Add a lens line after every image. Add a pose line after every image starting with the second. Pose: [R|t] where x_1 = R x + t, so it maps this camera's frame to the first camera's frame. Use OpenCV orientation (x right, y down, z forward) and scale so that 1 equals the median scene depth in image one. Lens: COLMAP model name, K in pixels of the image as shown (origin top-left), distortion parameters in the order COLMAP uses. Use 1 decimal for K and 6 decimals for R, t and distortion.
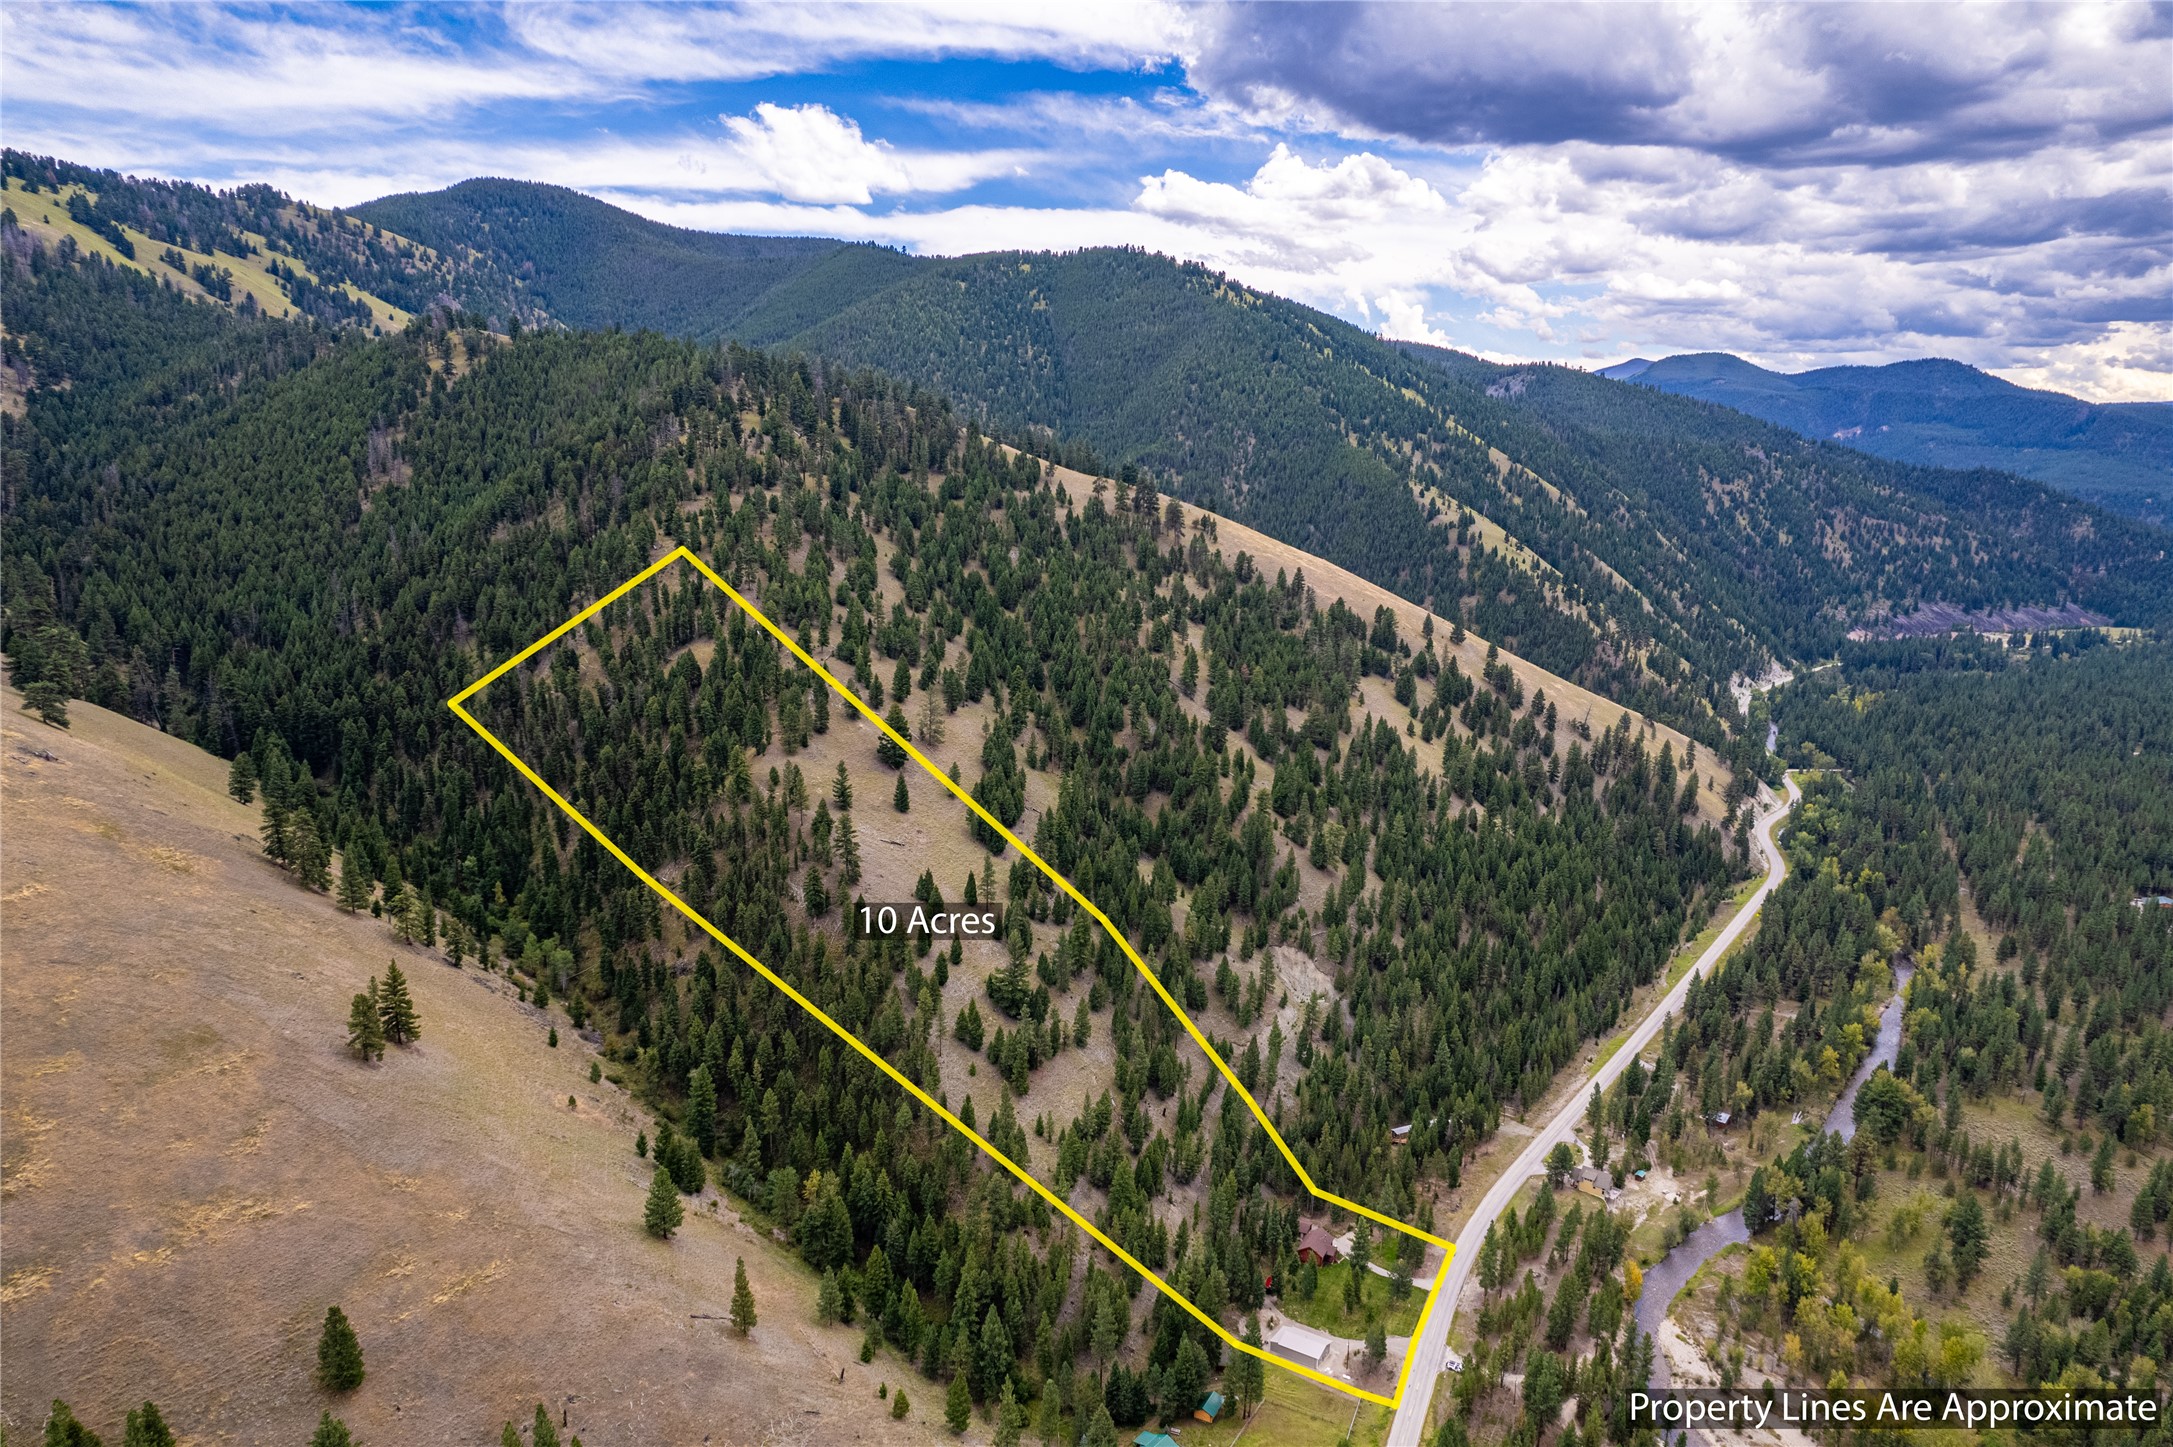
lens RADIAL K [[1392.4, 0, 1086.5], [0, 1392.4, 723.5], [0, 0, 1]] dist [-0.088632, 0.096780]
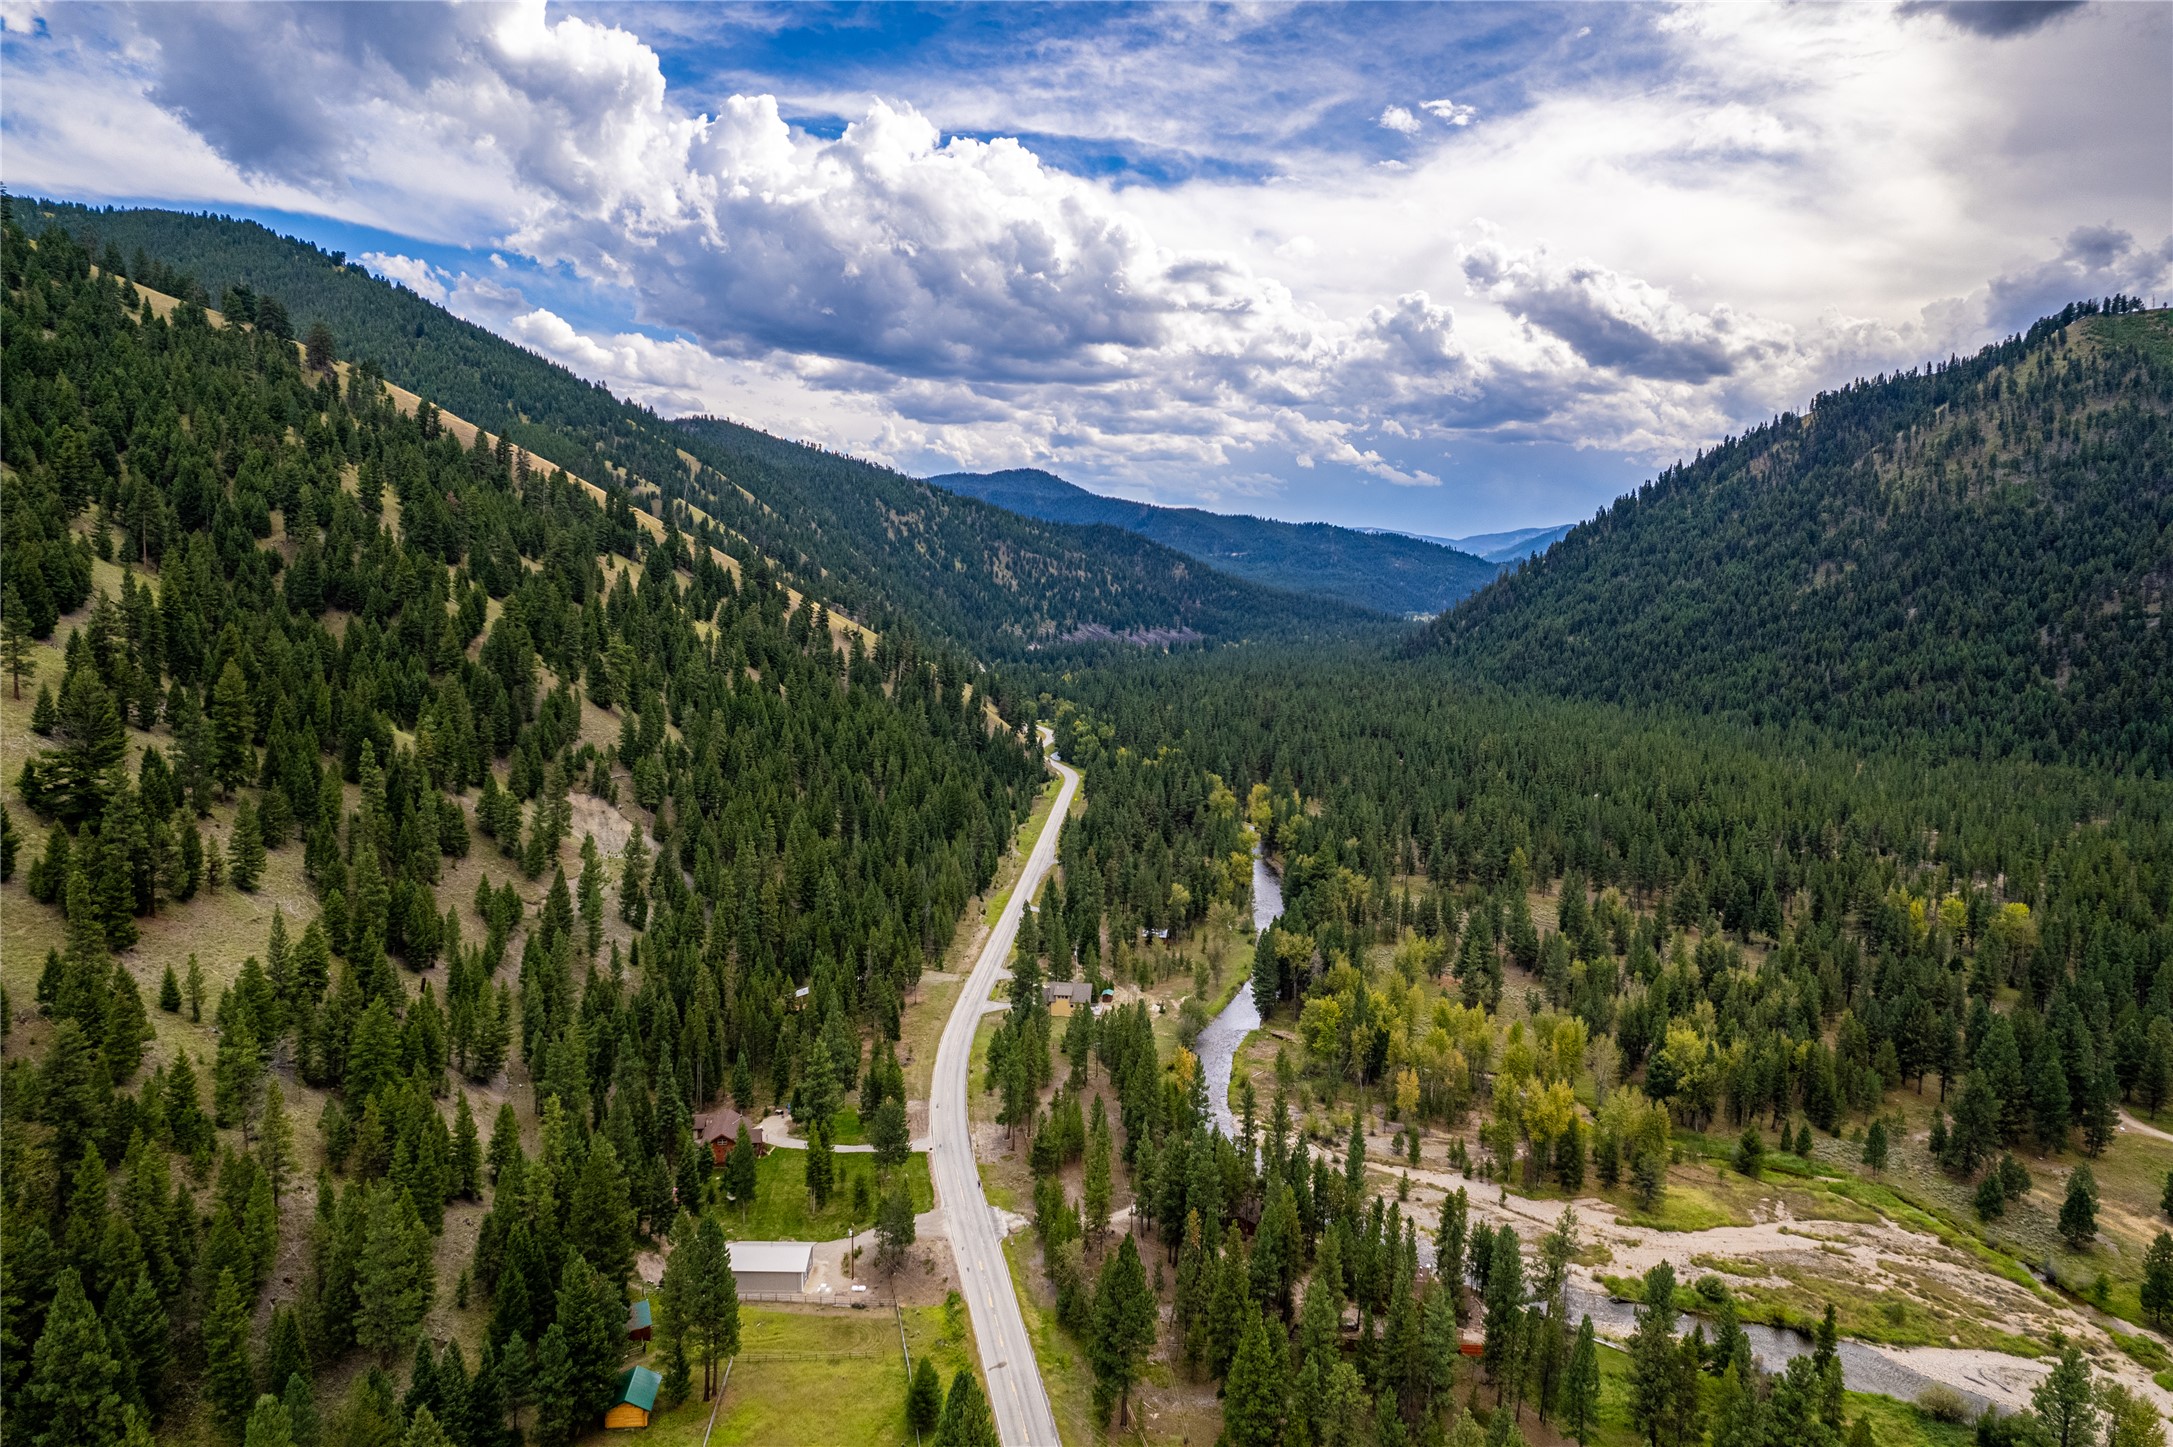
lens RADIAL K [[1392.4, 0, 1086.5], [0, 1392.4, 723.5], [0, 0, 1]] dist [-0.088632, 0.096780]
pose [[0.825408, -0.044996, 0.562740, -0.024832], [0.097144, 0.993270, -0.063066, 0.190013], [-0.556115, 0.106722, 0.824224, 0.299287]]
